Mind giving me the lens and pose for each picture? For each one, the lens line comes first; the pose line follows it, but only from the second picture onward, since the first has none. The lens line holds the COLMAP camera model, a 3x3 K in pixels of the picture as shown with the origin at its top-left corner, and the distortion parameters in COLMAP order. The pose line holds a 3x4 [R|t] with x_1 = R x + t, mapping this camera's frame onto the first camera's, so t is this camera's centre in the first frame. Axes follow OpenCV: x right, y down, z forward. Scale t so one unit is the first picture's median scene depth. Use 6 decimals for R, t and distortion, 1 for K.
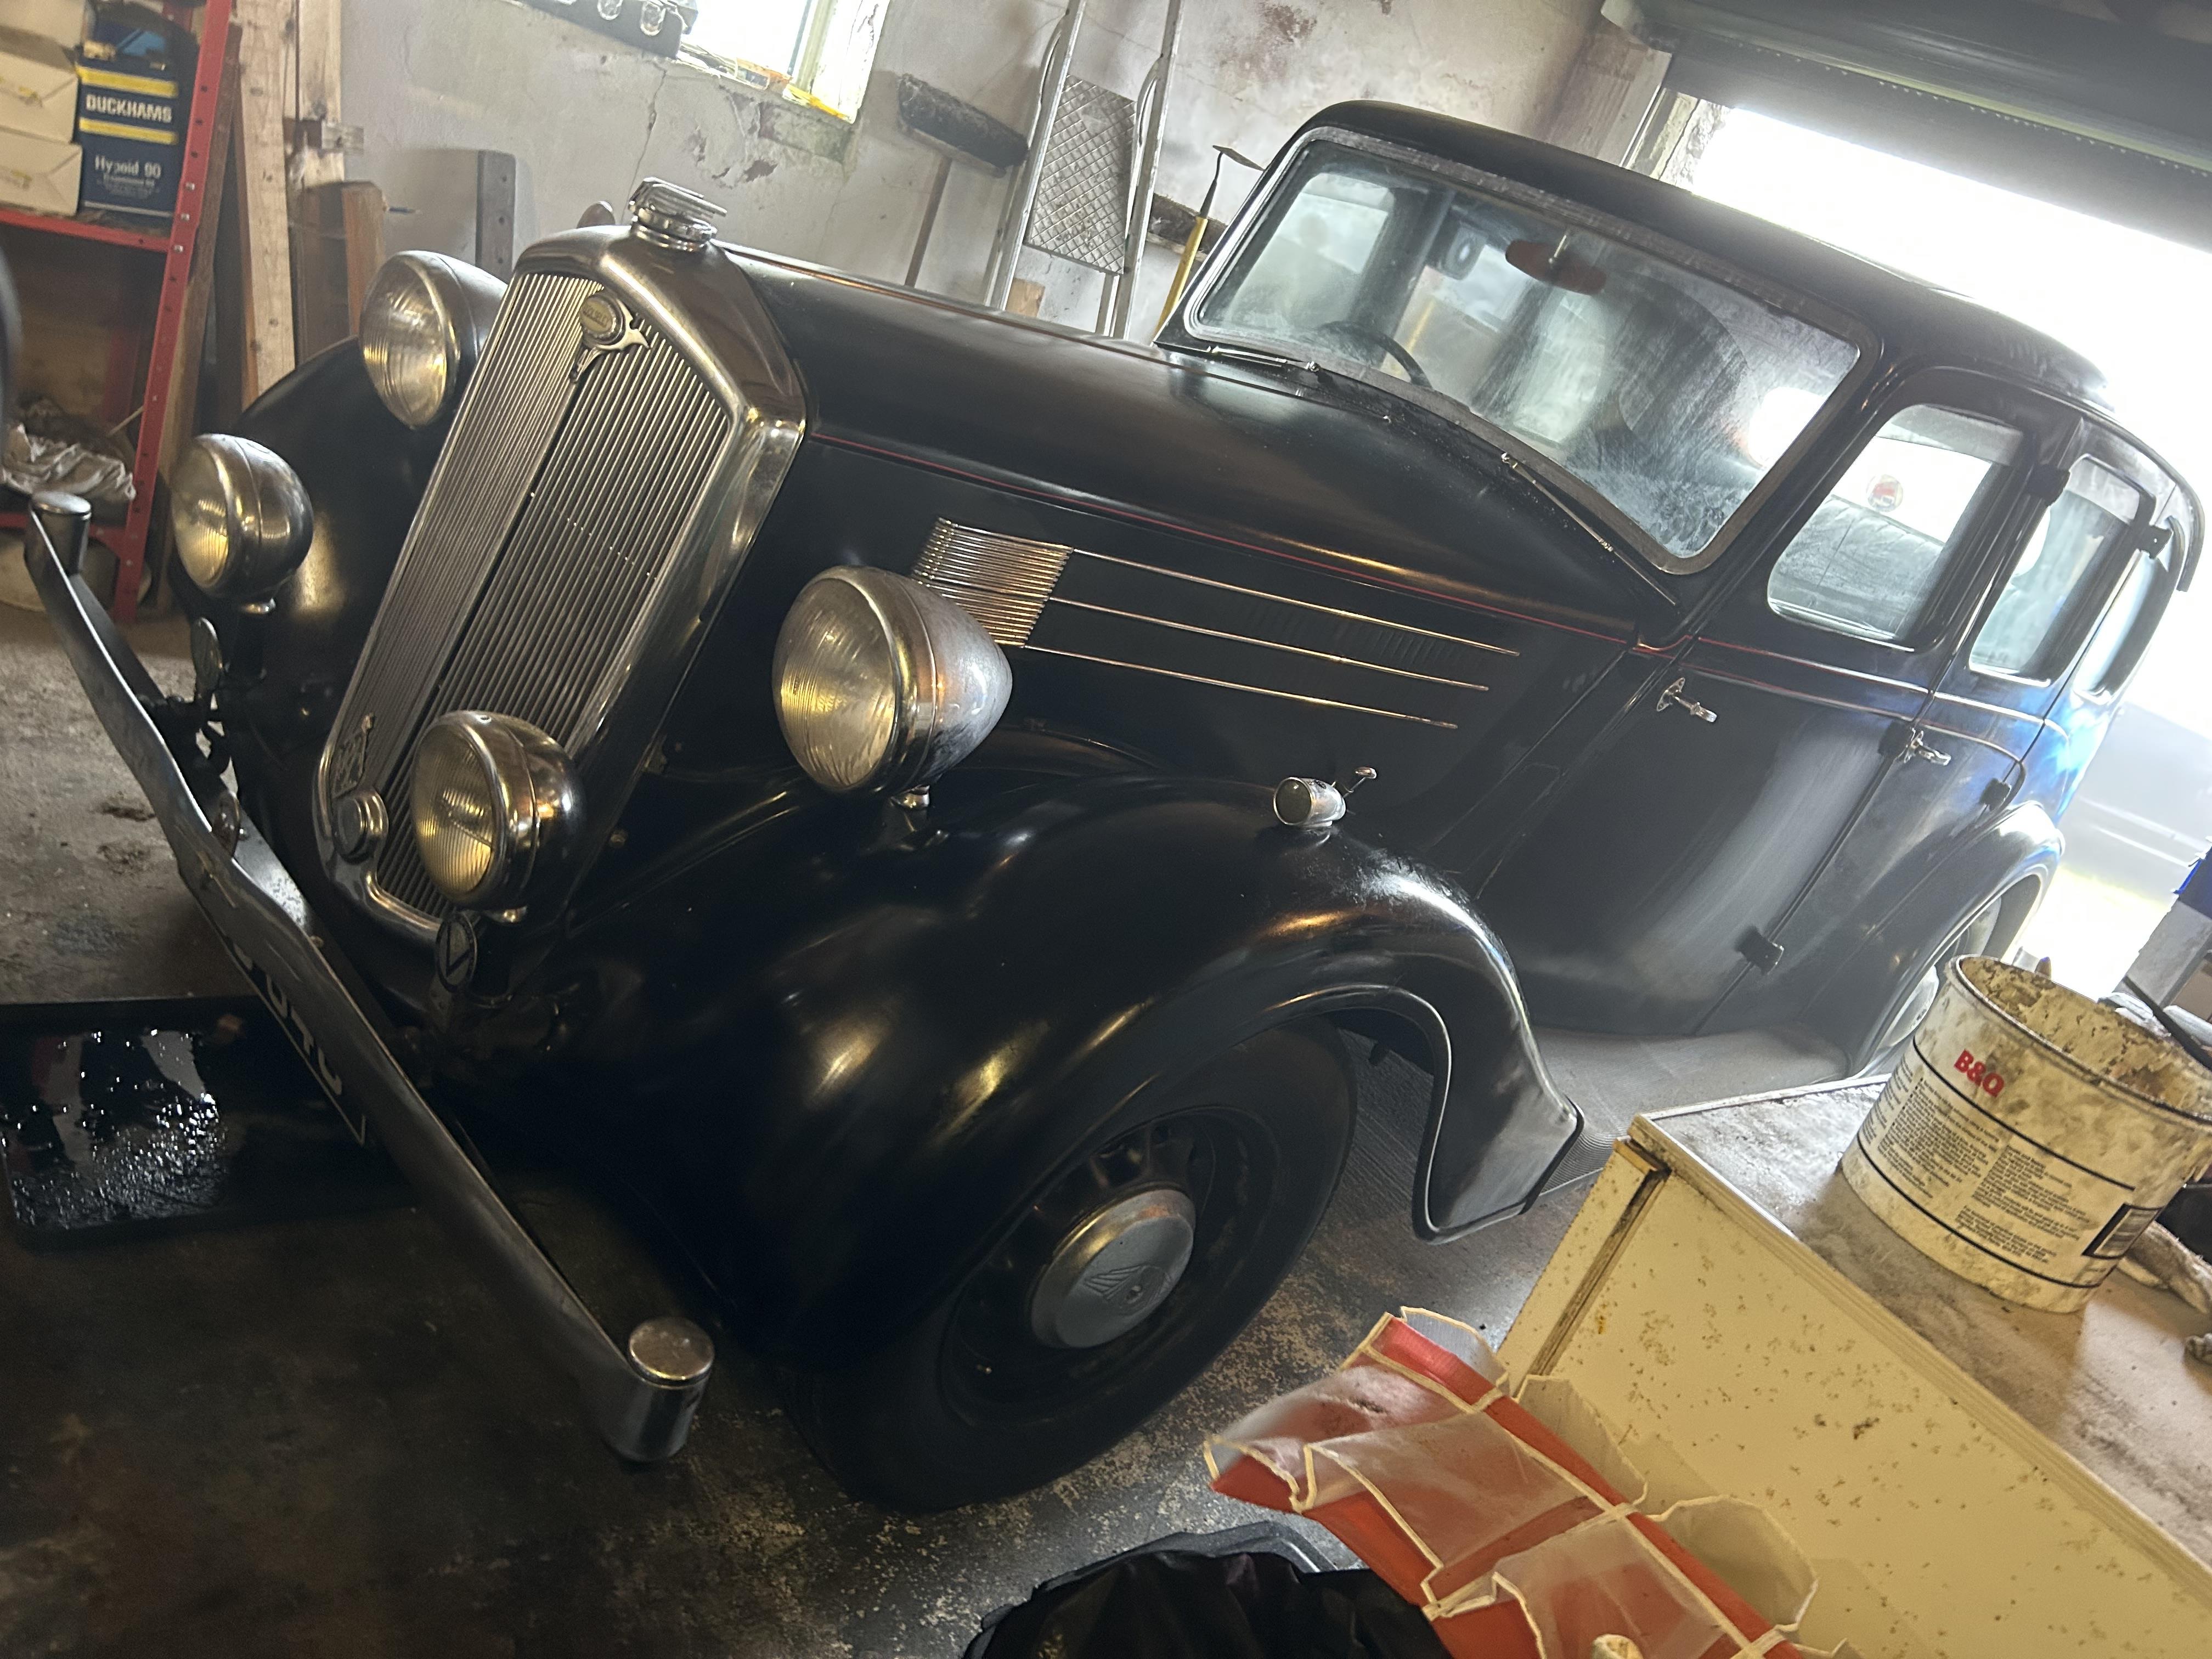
lens RADIAL K [[1689.1, 0, 1106.0], [0, 1689.1, 829.5], [0, 0, 1]] dist [-0.032874, 0.088594]
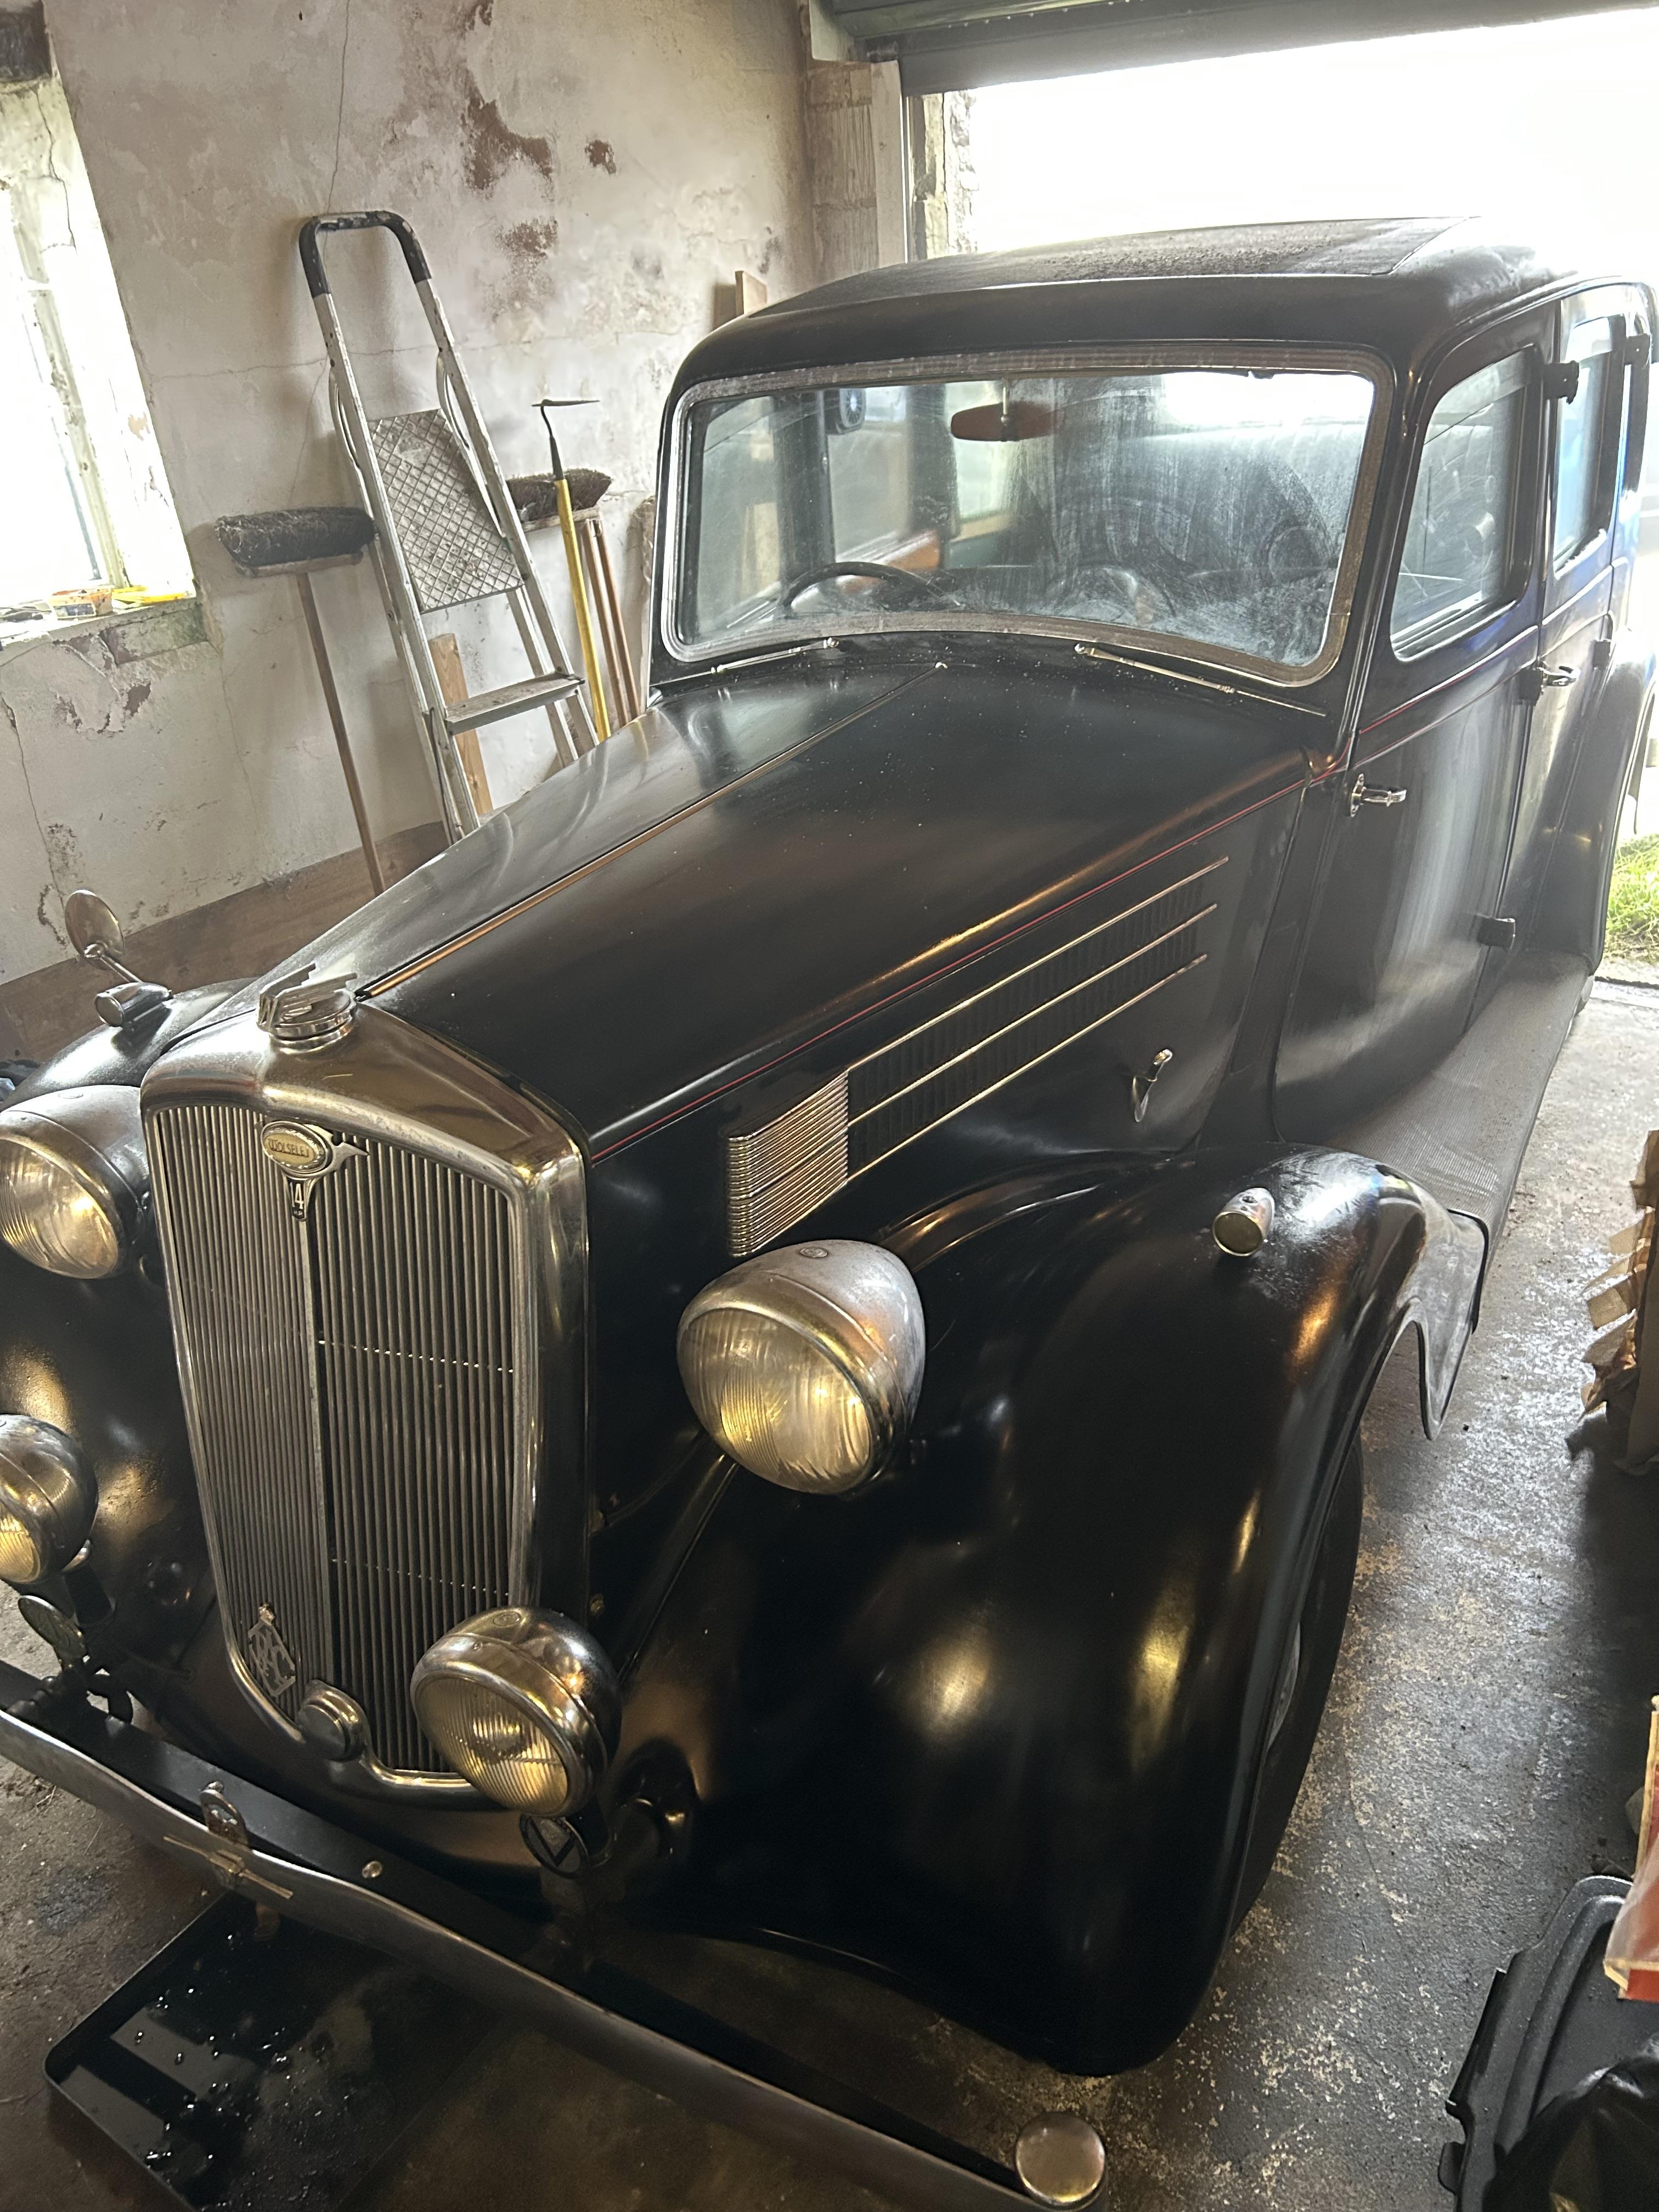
lens RADIAL K [[1697.7, 0, 829.5], [0, 1697.7, 1106.0], [0, 0, 1]] dist [0.003161, 0.007980]
pose [[0.861751, -0.504972, 0.048874, -0.040554], [0.496089, 0.858903, 0.127205, -0.134010], [-0.106213, -0.085374, 0.990672, 0.038310]]
